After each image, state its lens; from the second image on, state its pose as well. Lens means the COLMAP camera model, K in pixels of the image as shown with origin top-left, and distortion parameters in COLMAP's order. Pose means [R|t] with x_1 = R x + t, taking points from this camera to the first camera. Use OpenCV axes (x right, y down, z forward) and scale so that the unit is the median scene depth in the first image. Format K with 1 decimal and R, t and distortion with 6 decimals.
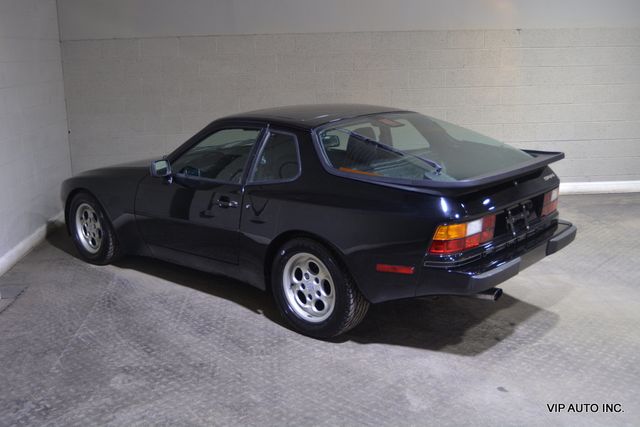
lens RADIAL K [[681.9, 0, 320.0], [0, 681.9, 213.5], [0, 0, 1]] dist [-0.068693, 0.033765]
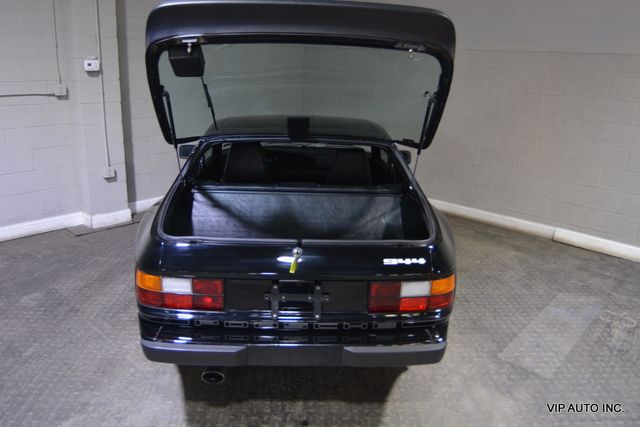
lens RADIAL K [[493.5, 0, 313.7], [0, 493.5, 209.2], [0, 0, 1]] dist [-0.100714, 0.051858]
pose [[0.687281, 0.254962, -0.680175, 0.680343], [-0.213450, 0.965923, 0.146394, -0.180757], [0.694322, 0.044570, 0.718283, 0.657750]]
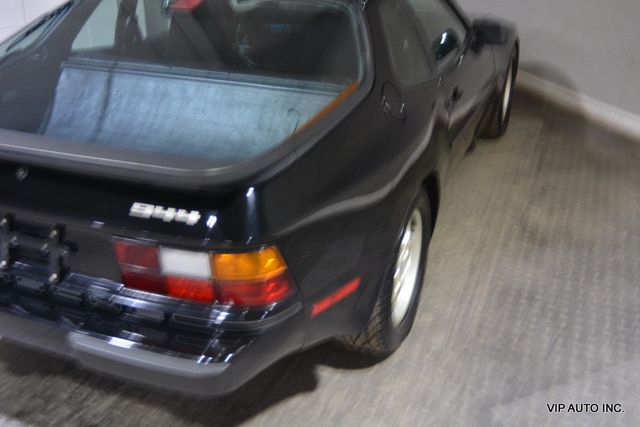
lens RADIAL K [[681.9, 0, 320.0], [0, 681.9, 213.5], [0, 0, 1]] dist [-0.068693, 0.033765]
pose [[0.335334, 0.442292, -0.831823, 0.785650], [-0.219261, 0.895340, 0.387674, -0.255596], [0.916229, 0.052386, 0.397215, 1.052356]]
